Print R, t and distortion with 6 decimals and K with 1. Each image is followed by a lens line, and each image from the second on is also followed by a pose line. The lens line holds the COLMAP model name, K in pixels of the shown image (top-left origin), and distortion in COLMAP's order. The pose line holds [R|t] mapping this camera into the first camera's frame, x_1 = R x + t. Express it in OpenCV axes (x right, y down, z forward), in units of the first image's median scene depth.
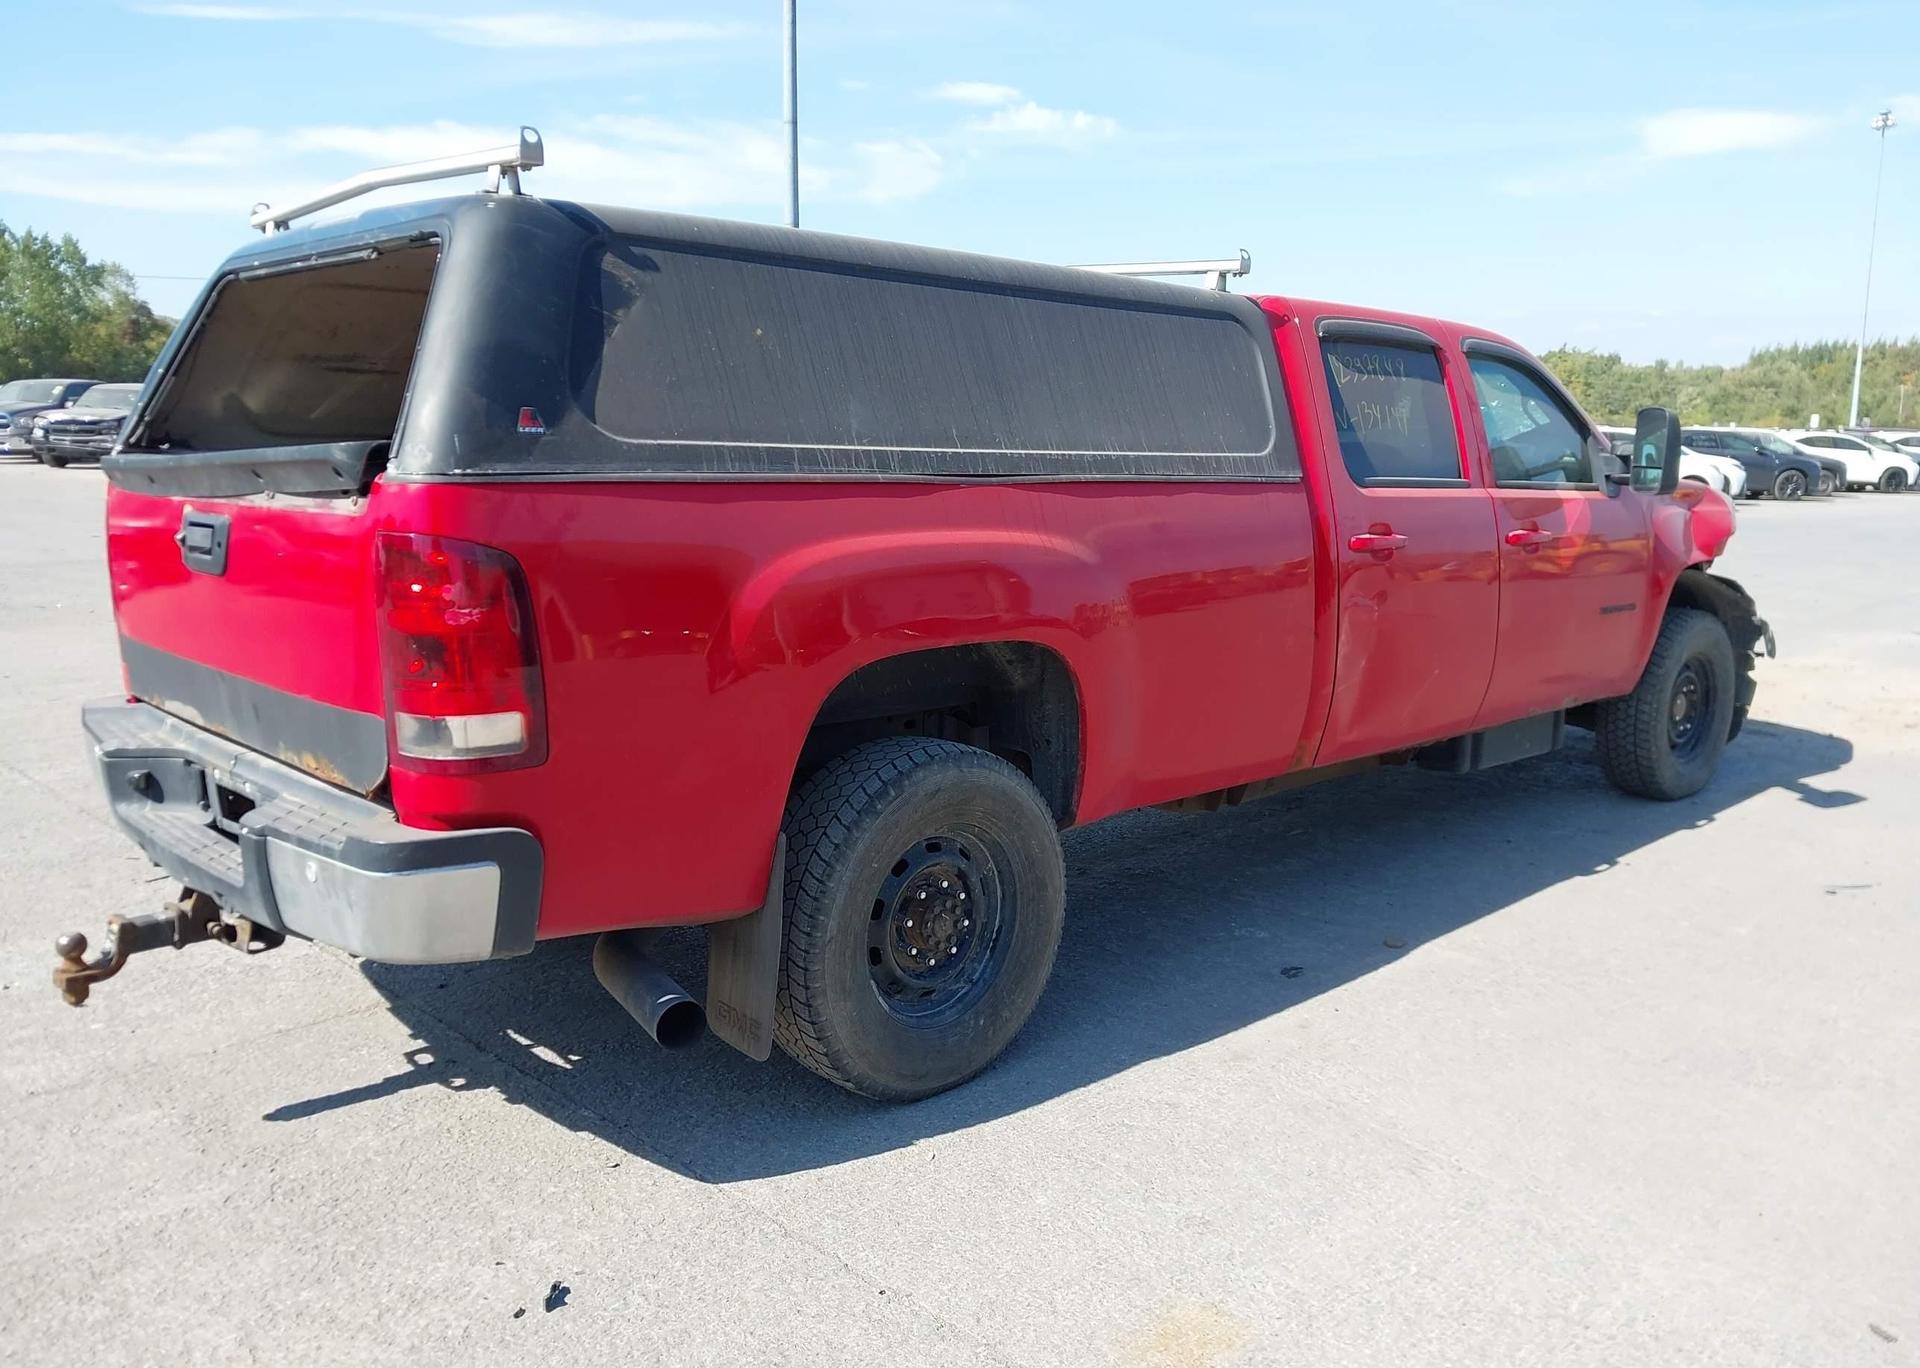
lens RADIAL K [[1500.2, 0, 975.5], [0, 1500.2, 670.9], [0, 0, 1]] dist [0.022908, -0.011088]
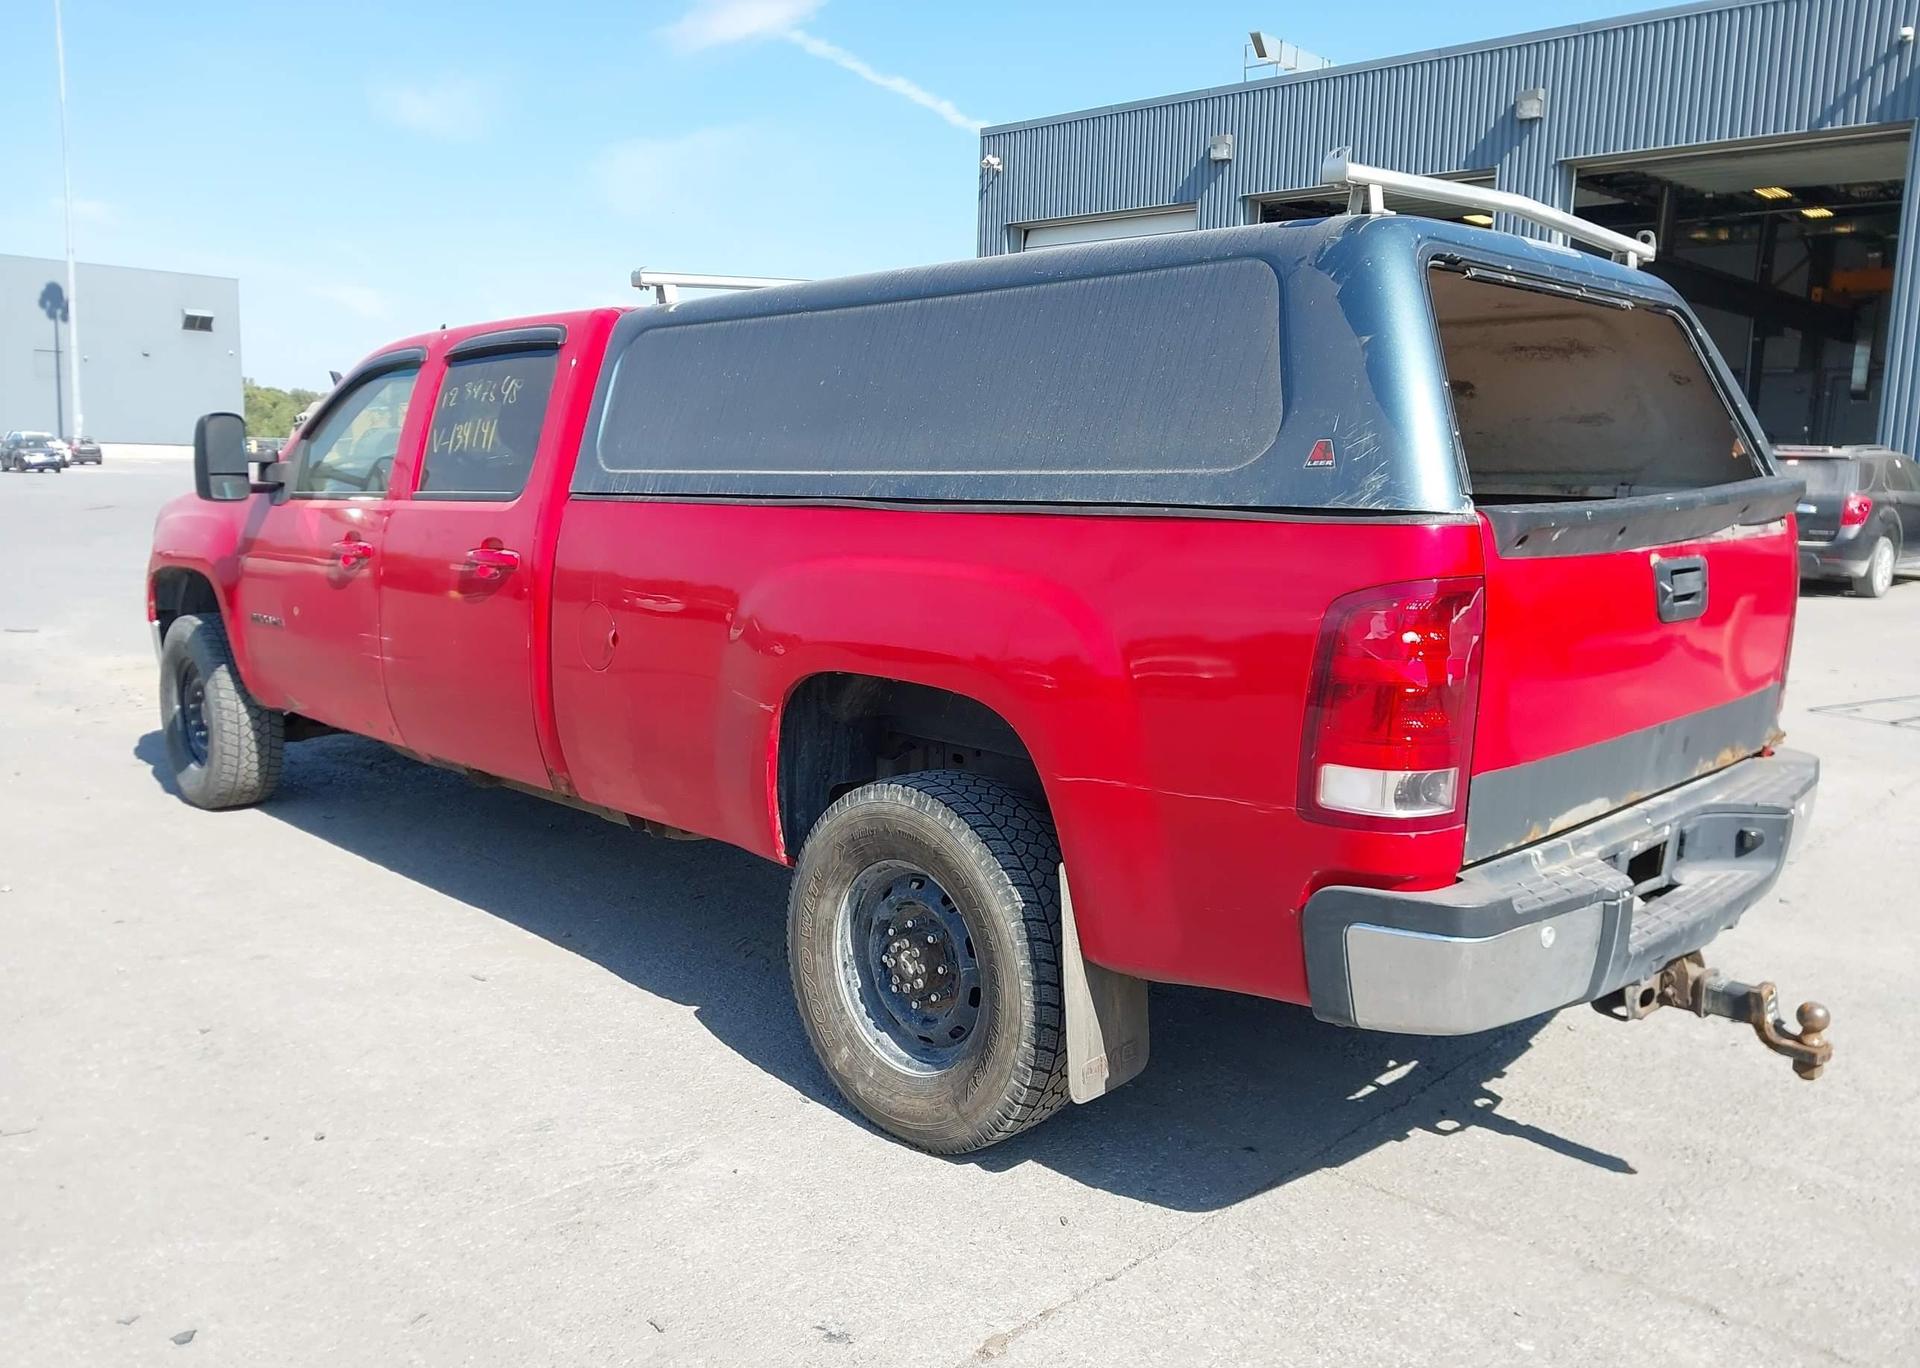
lens RADIAL K [[1500.2, 0, 948.5], [0, 1500.2, 676.5], [0, 0, 1]] dist [0.022908, -0.011088]
pose [[-0.017136, -0.156109, 0.987591, -1.311540], [0.143800, 0.977083, 0.156943, -0.223075], [-0.989458, 0.144705, 0.005705, 1.322461]]
